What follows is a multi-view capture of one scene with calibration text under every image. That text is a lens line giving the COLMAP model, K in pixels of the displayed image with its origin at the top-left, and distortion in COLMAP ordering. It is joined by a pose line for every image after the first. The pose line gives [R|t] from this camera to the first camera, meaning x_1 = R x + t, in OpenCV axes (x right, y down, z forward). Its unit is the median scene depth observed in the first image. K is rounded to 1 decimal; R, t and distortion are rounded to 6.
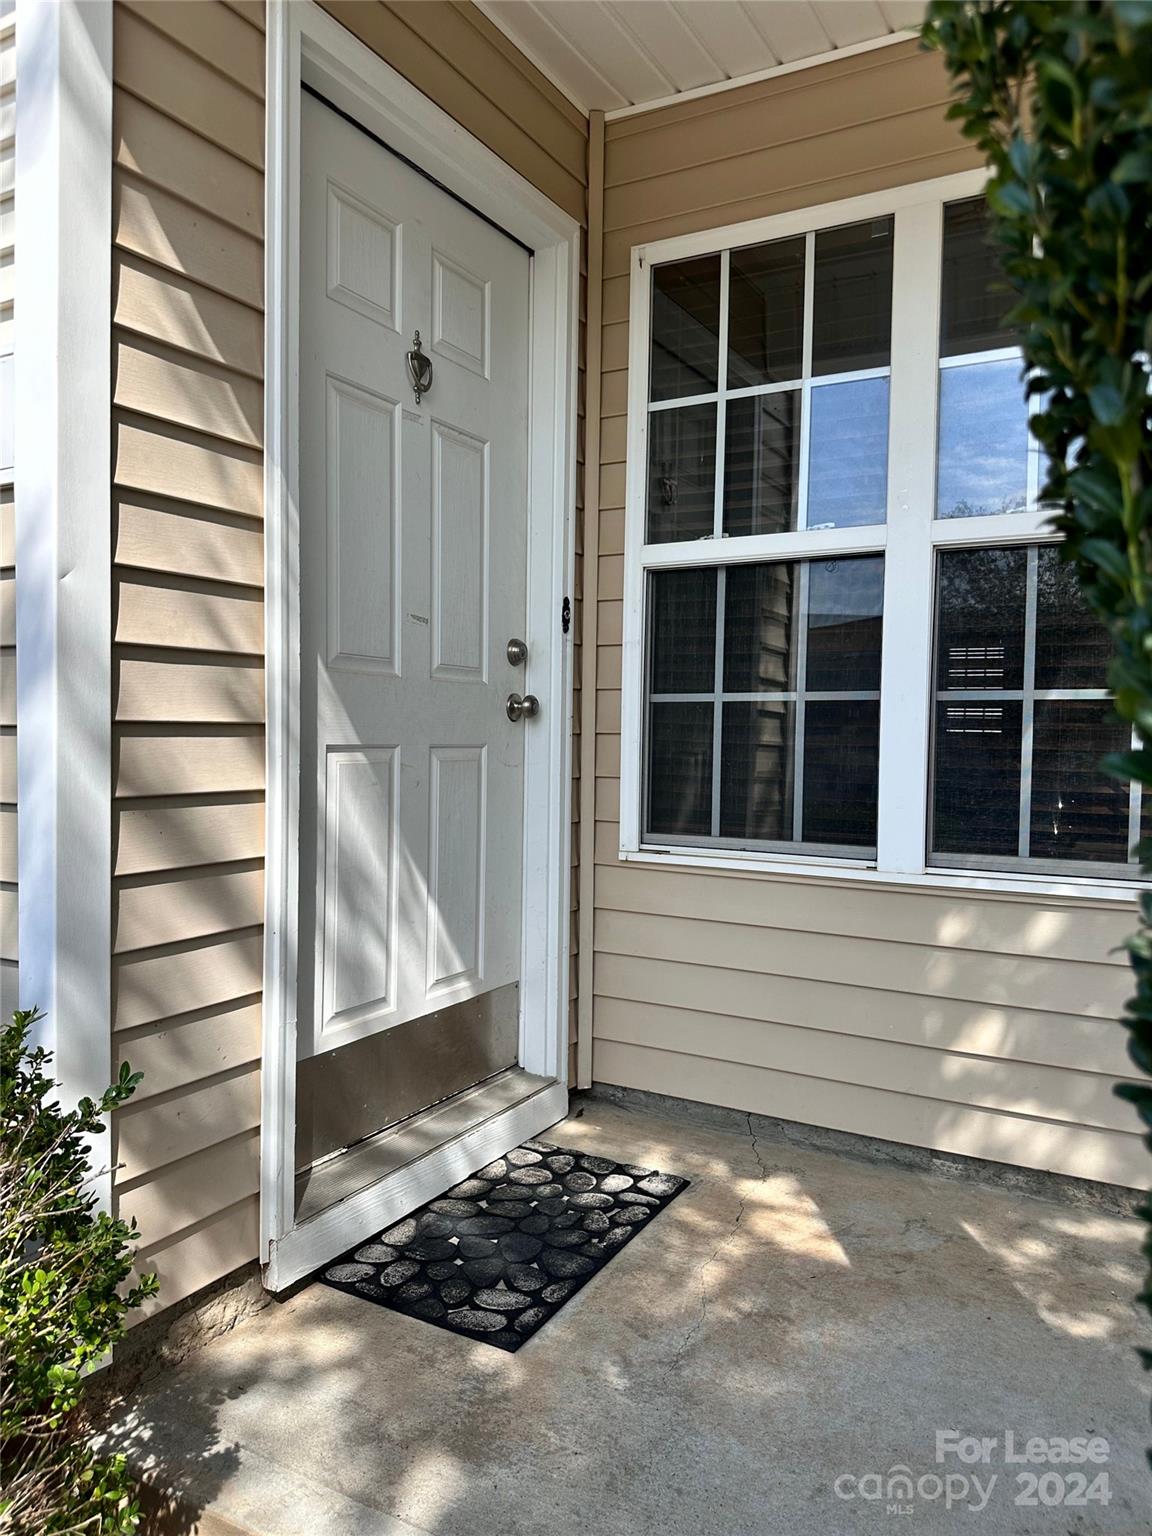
lens RADIAL K [[1109.8, 0, 574.8], [0, 1109.8, 767.2], [0, 0, 1]] dist [0.000508, 0.000018]
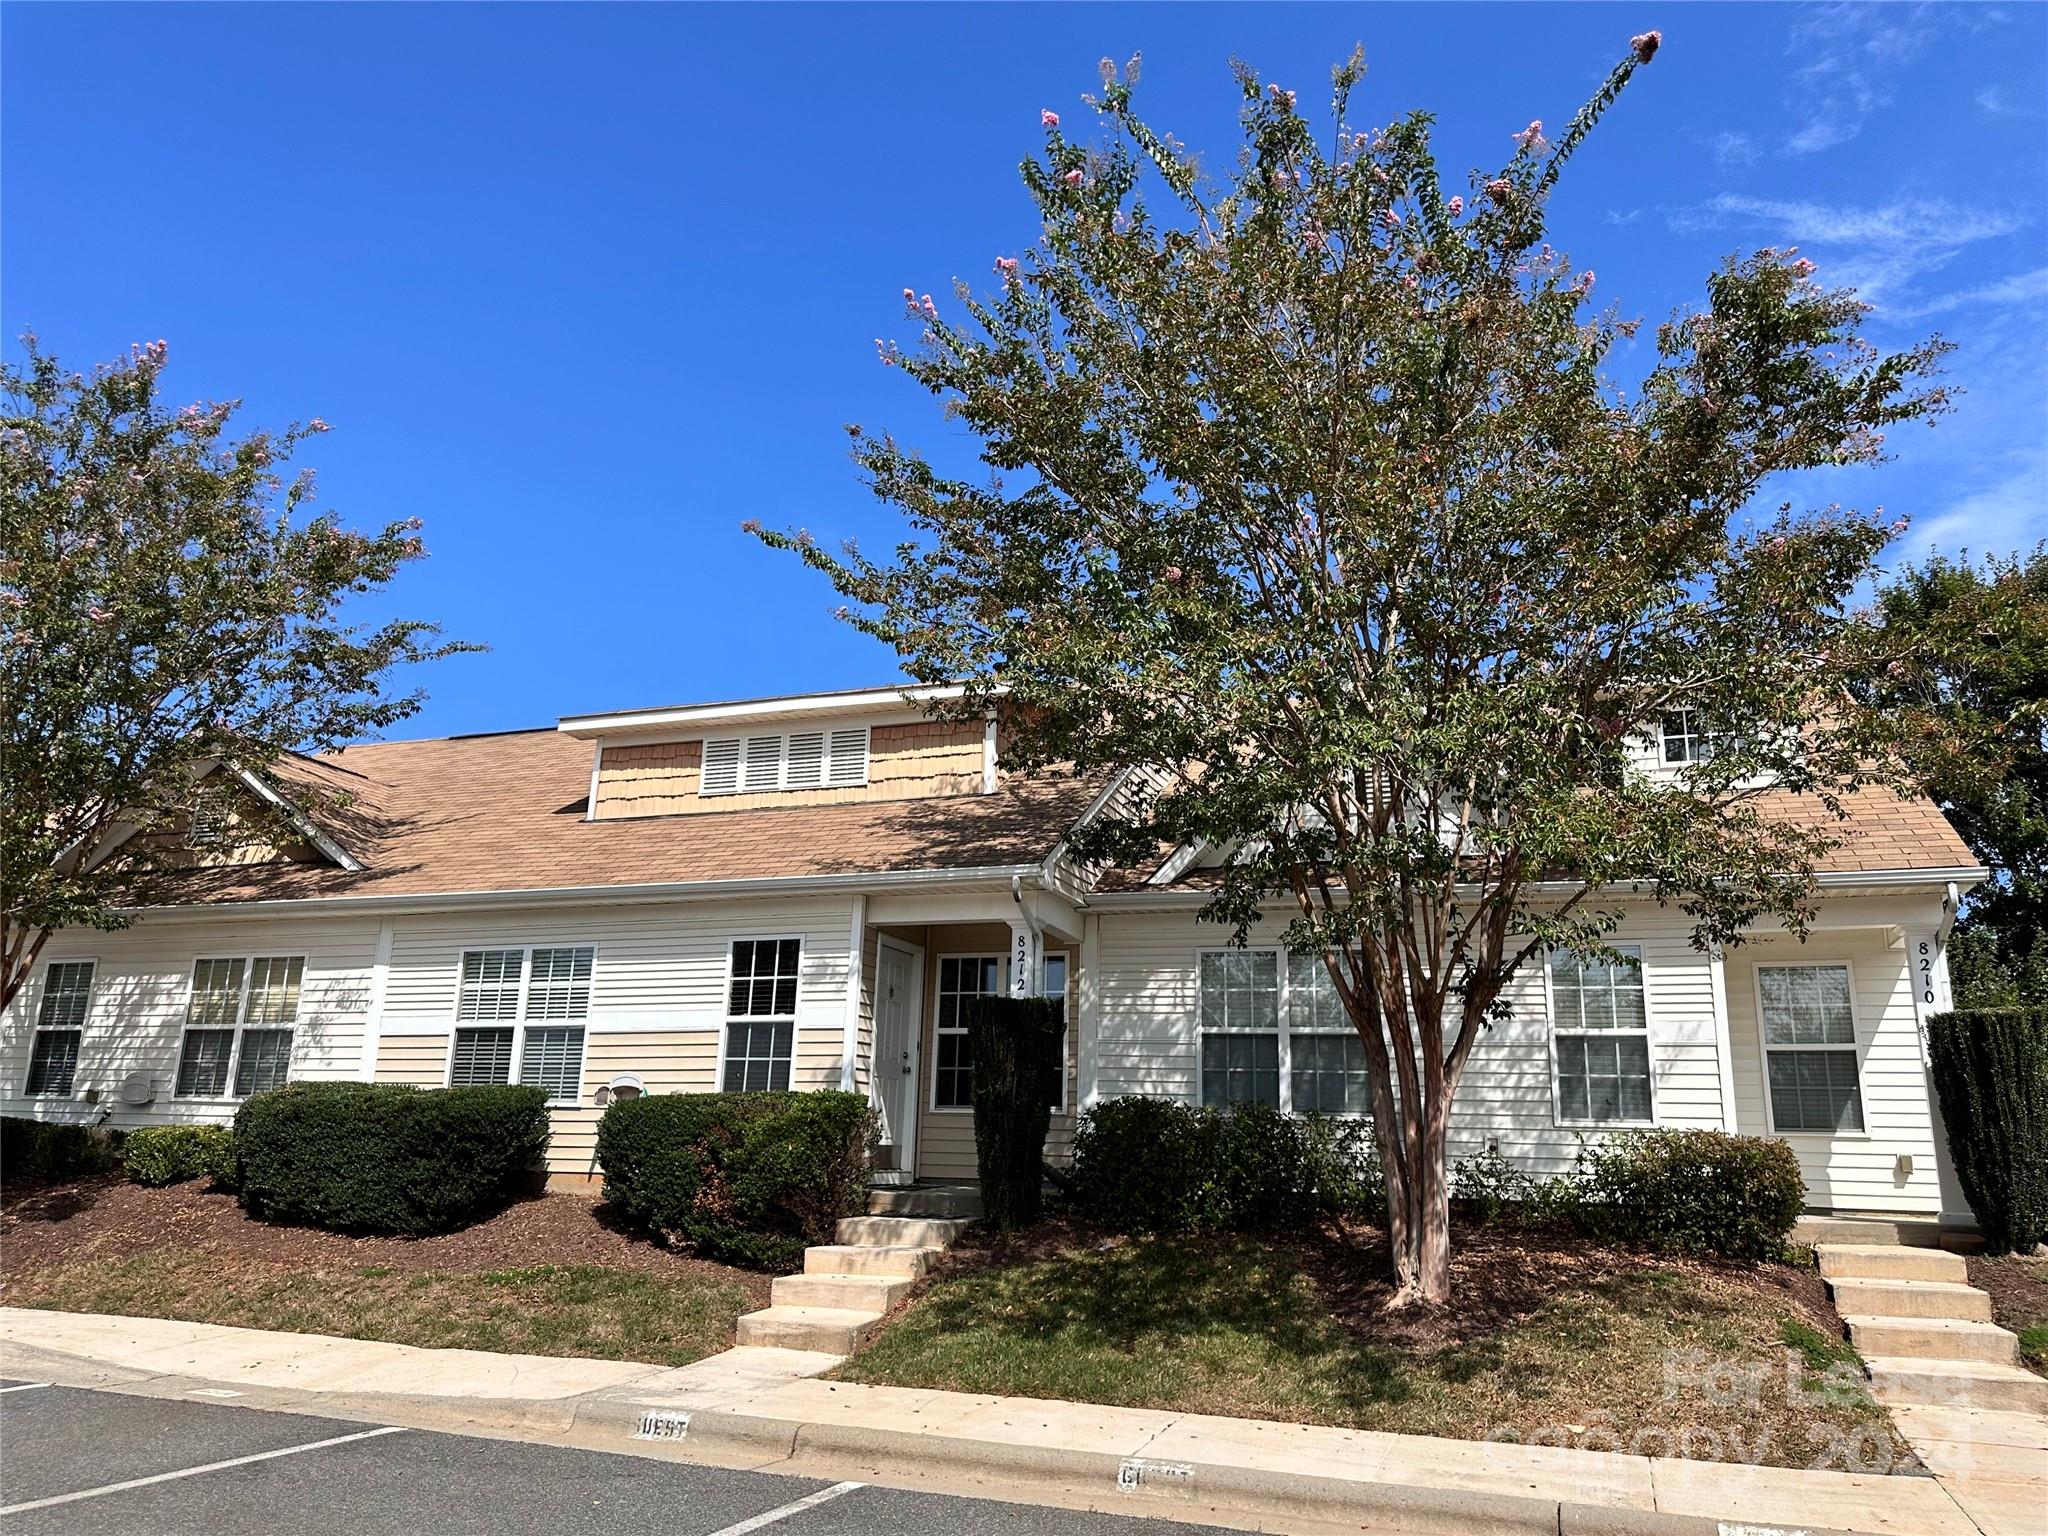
lens RADIAL K [[1479.7, 0, 1025.9], [0, 1479.7, 768.8], [0, 0, 1]] dist [0.000508, 0.000018]
pose [[0.989989, 0.046364, 0.133310, -0.372142], [-0.005727, 0.956924, -0.290281, 0.438888], [-0.141027, 0.286611, 0.947610, -4.271265]]
